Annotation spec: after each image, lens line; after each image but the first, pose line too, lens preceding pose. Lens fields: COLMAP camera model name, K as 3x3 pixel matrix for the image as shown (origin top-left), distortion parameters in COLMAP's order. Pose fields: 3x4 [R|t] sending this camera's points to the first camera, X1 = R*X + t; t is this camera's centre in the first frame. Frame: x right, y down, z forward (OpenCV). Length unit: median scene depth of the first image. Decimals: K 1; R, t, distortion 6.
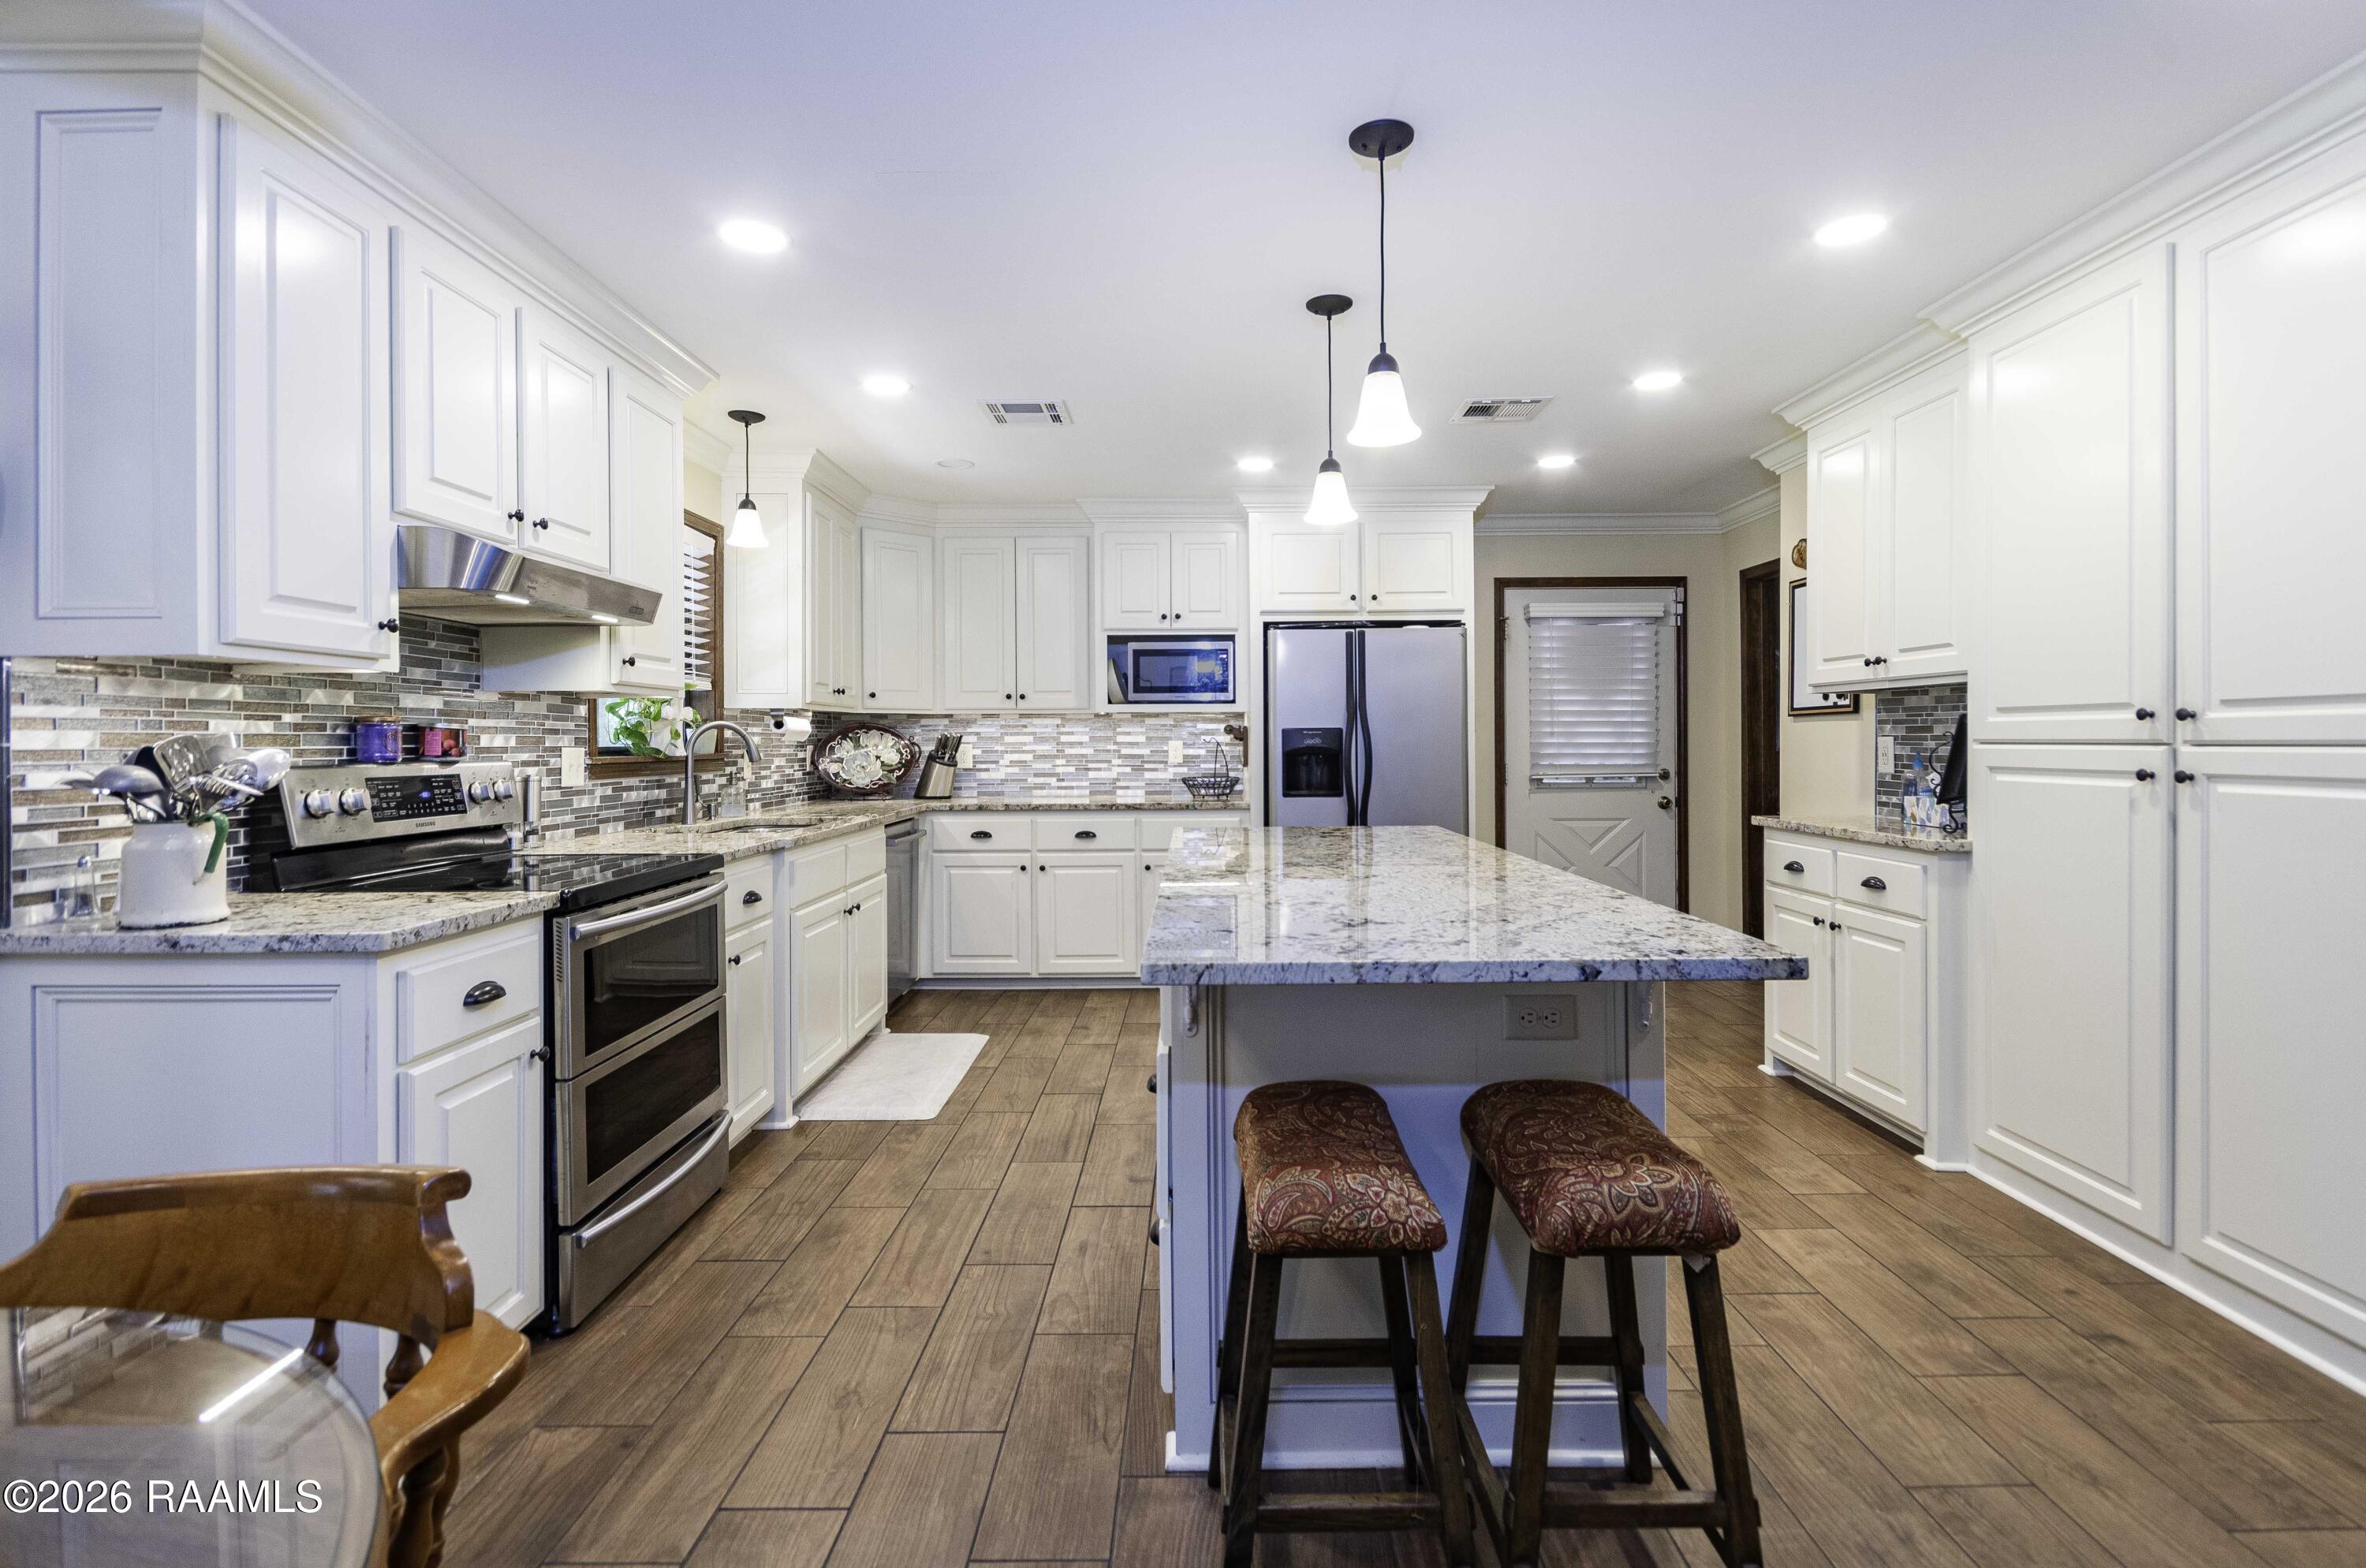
lens RADIAL K [[1087.9, 0, 1215.8], [0, 1087.9, 743.2], [0, 0, 1]] dist [0.002694, 0.000472]
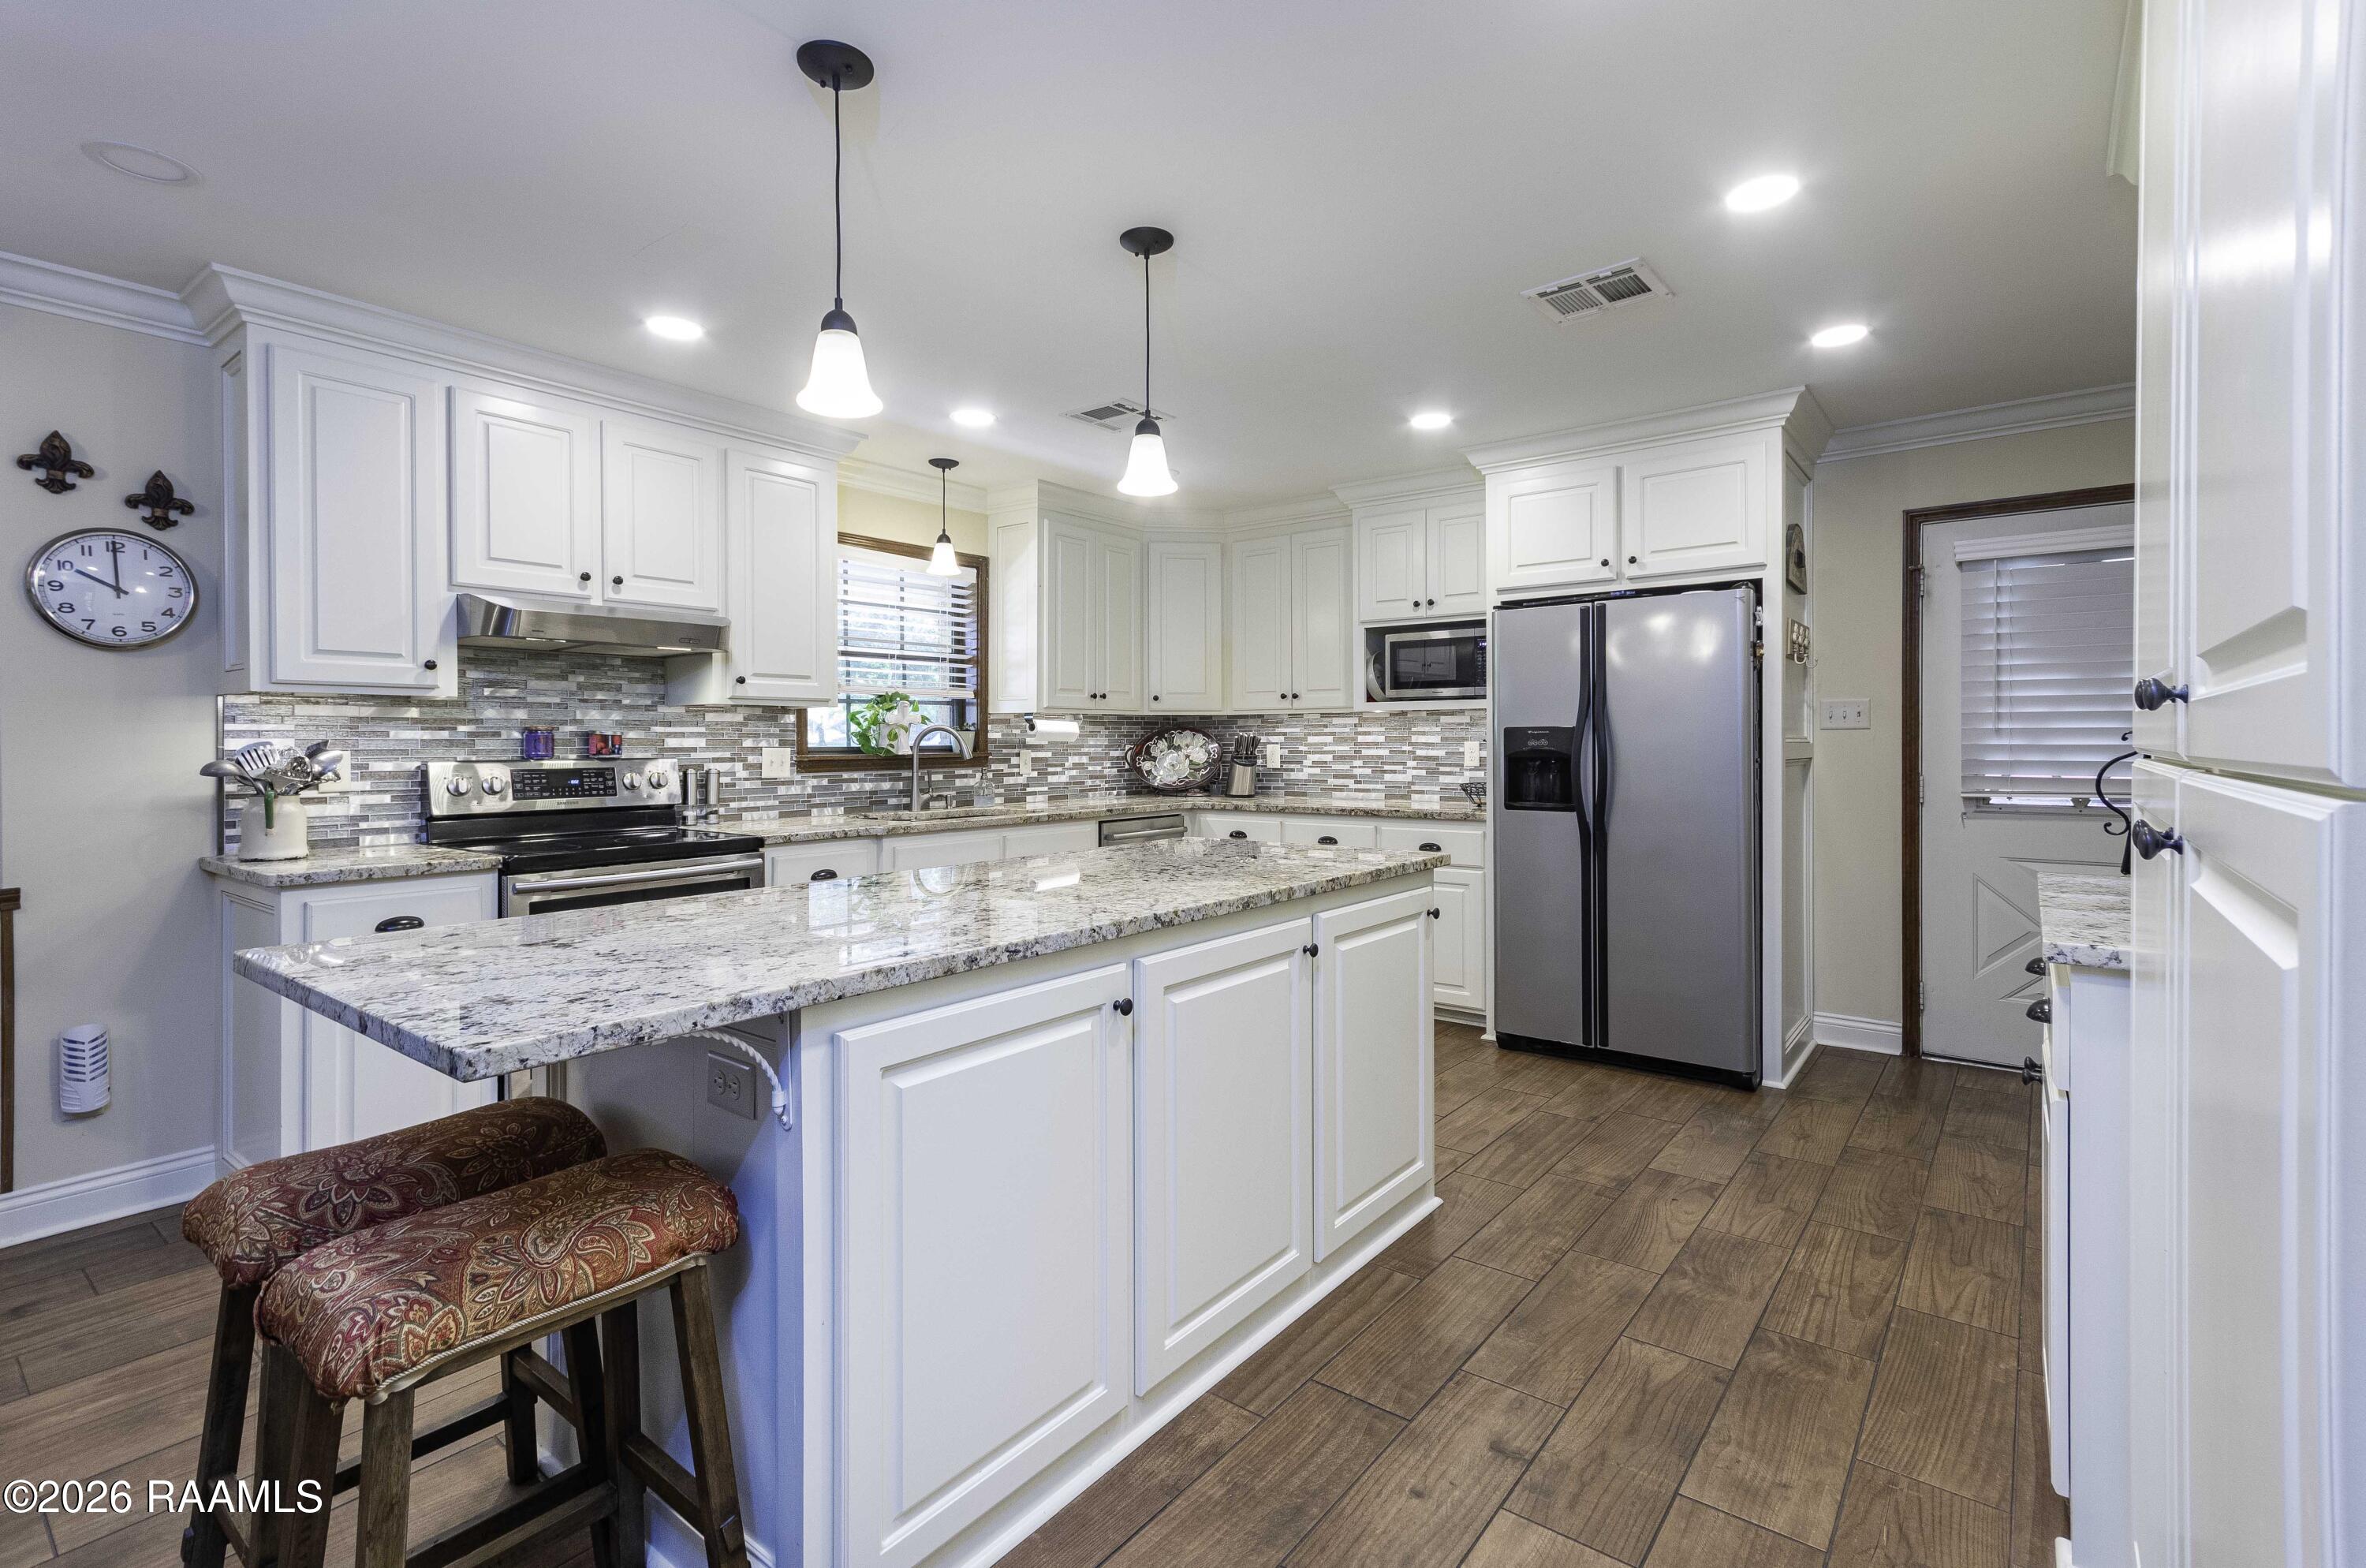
lens RADIAL K [[1073.5, 0, 1218.4], [0, 1073.5, 749.2], [0, 0, 1]] dist [0.012995, 0.000323]
pose [[0.791747, 0.006646, -0.610814, 0.582640], [-0.001155, 0.999955, 0.009383, -0.006463], [0.610849, -0.006724, 0.791719, 0.307683]]
